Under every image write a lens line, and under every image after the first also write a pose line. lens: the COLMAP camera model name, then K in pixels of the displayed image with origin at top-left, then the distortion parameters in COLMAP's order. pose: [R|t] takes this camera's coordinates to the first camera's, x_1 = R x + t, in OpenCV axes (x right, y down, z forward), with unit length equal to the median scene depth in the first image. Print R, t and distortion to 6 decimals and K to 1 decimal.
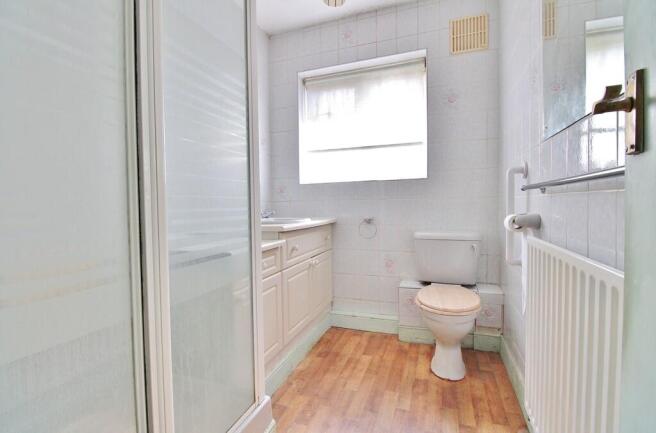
lens RADIAL K [[307.2, 0, 328.0], [0, 307.2, 216.5], [0, 0, 1]] dist [0.000087, -0.000007]
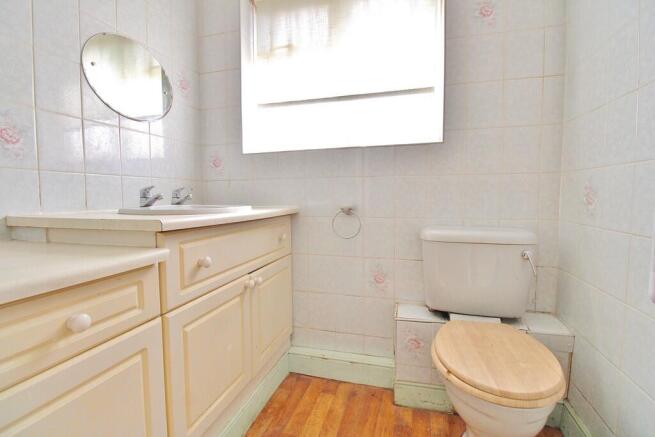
lens RADIAL K [[304.4, 0, 327.5], [0, 304.4, 218.5], [0, 0, 1]] dist [0.000083, -0.014024]
pose [[0.997848, 0.003742, 0.065456, 0.051380], [-0.006032, 0.999375, 0.034833, 0.009215], [-0.065284, -0.035152, 0.997247, 0.397516]]
